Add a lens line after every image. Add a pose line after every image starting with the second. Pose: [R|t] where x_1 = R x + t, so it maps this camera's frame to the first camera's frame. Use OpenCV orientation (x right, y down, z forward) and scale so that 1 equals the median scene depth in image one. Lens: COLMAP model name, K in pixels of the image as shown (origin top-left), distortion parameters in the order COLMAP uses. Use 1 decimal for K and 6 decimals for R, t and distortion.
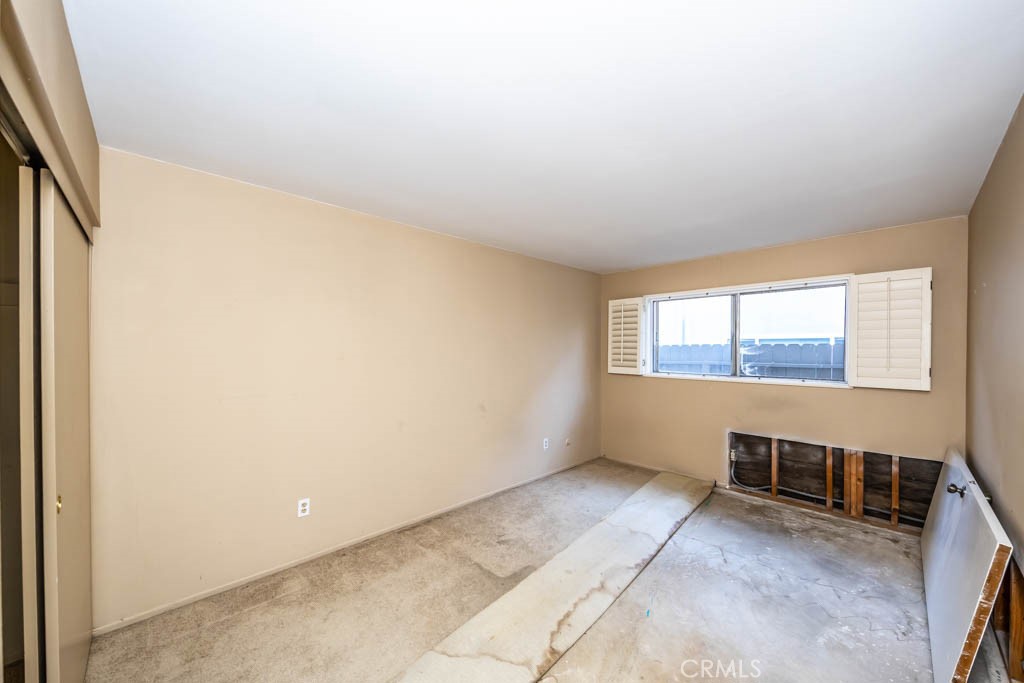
lens RADIAL K [[376.5, 0, 512.0], [0, 376.5, 341.5], [0, 0, 1]] dist [-0.001477, -0.000274]
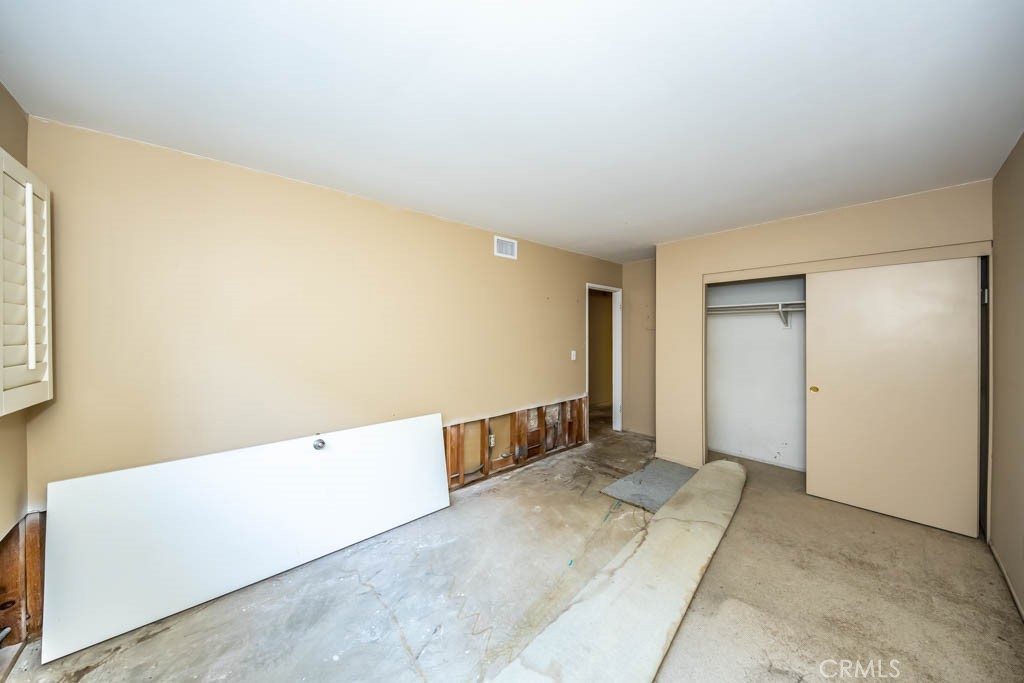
lens RADIAL K [[334.9, 0, 517.4], [0, 334.9, 348.9], [0, 0, 1]] dist [0.008332, -0.005945]
pose [[-0.999751, 0.001431, 0.022267, 0.472599], [0.001945, 0.999731, 0.023098, 0.054864], [-0.022228, 0.023136, -0.999485, 1.893271]]
